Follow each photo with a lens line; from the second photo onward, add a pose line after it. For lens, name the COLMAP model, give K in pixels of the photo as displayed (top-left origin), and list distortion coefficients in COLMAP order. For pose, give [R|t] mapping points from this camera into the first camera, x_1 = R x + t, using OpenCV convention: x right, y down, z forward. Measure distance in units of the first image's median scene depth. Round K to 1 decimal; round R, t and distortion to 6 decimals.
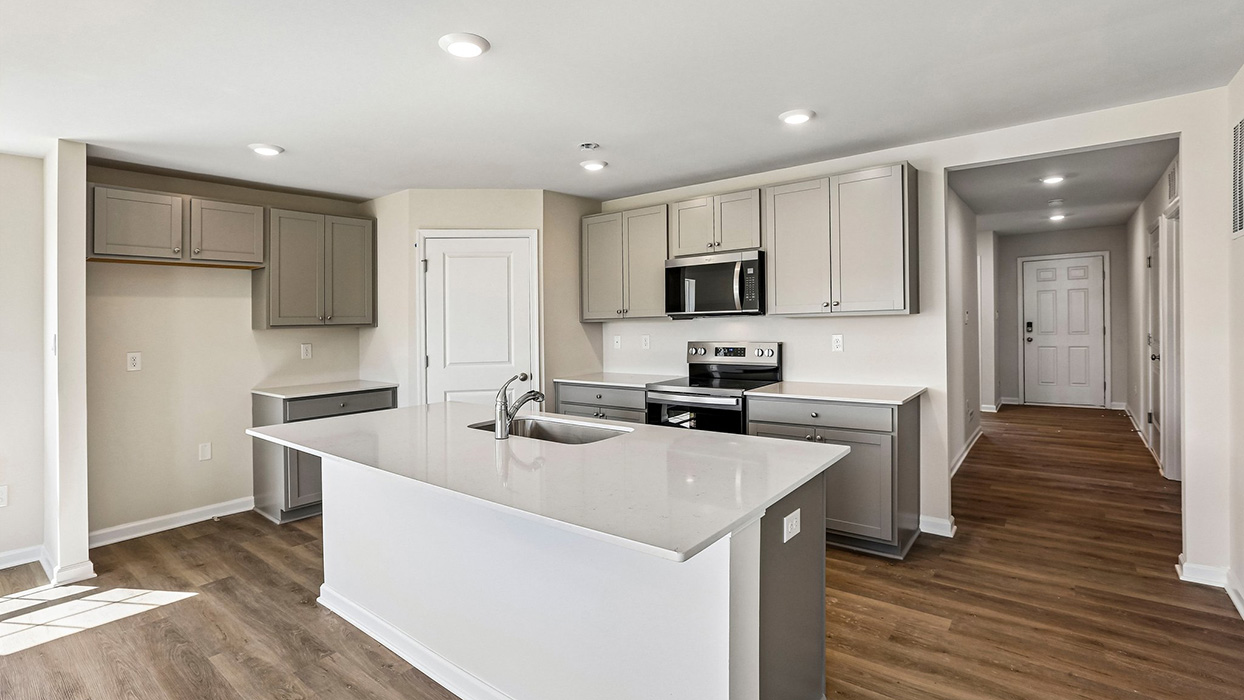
lens RADIAL K [[578.8, 0, 610.1], [0, 578.8, 318.7], [0, 0, 1]] dist [-0.029161, 0.006045]
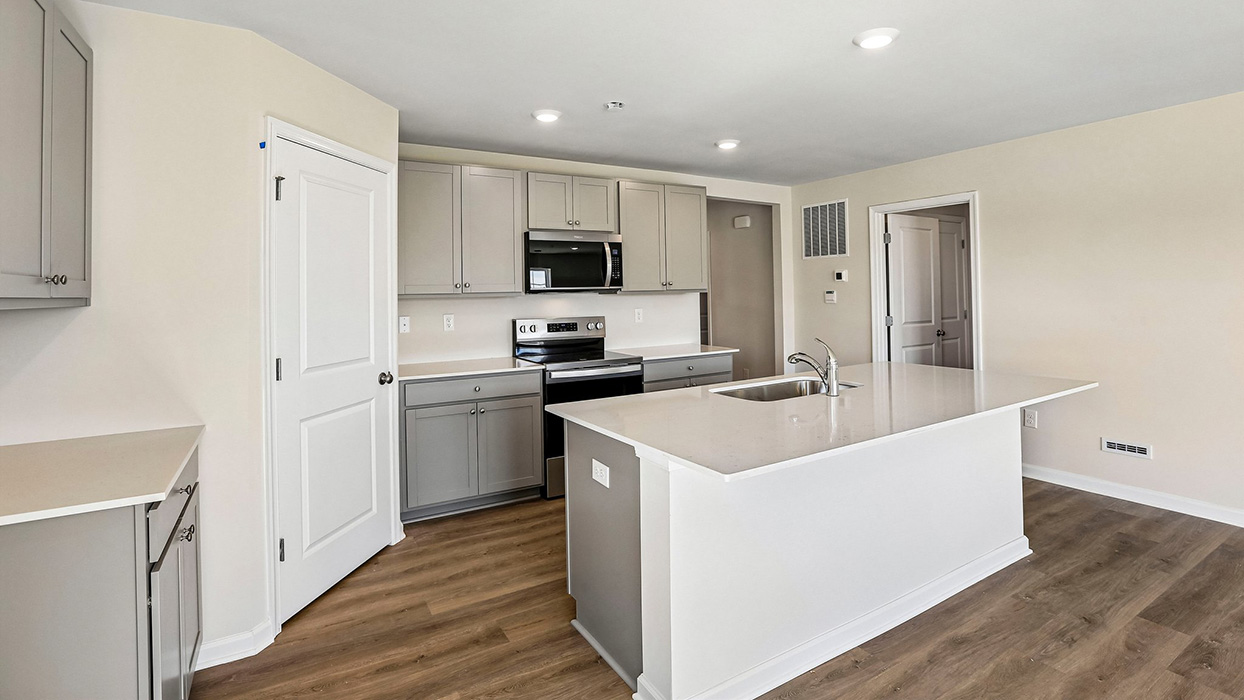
lens RADIAL K [[578.8, 0, 625.0], [0, 578.8, 283.9], [0, 0, 1]] dist [-0.029161, 0.006045]
pose [[0.330583, 0.030005, 0.943300, -0.764295], [0.007495, 0.999380, -0.034415, 0.017416], [-0.943747, 0.018447, 0.330153, 0.571368]]
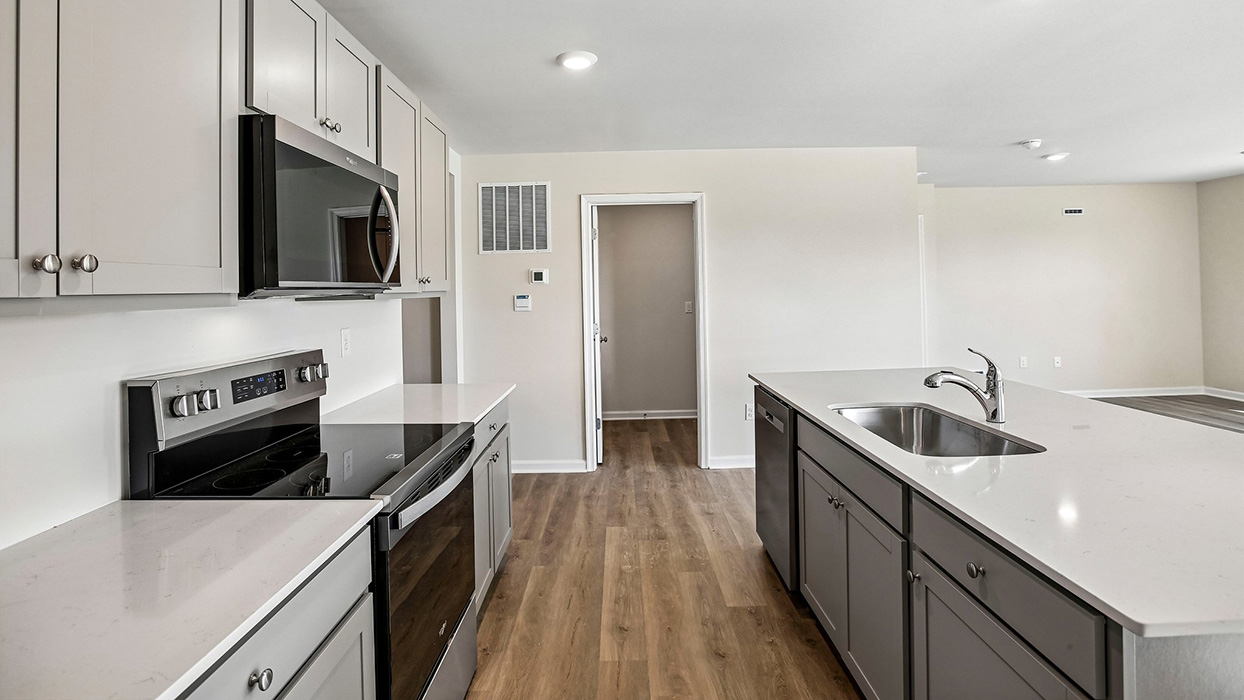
lens RADIAL K [[578.8, 0, 617.3], [0, 578.8, 290.5], [0, 0, 1]] dist [-0.029161, 0.006045]
pose [[-0.632522, 0.037187, 0.773649, -0.272886], [0.036131, 0.999176, -0.018488, 0.007904], [-0.773699, 0.016258, -0.633344, 1.097087]]
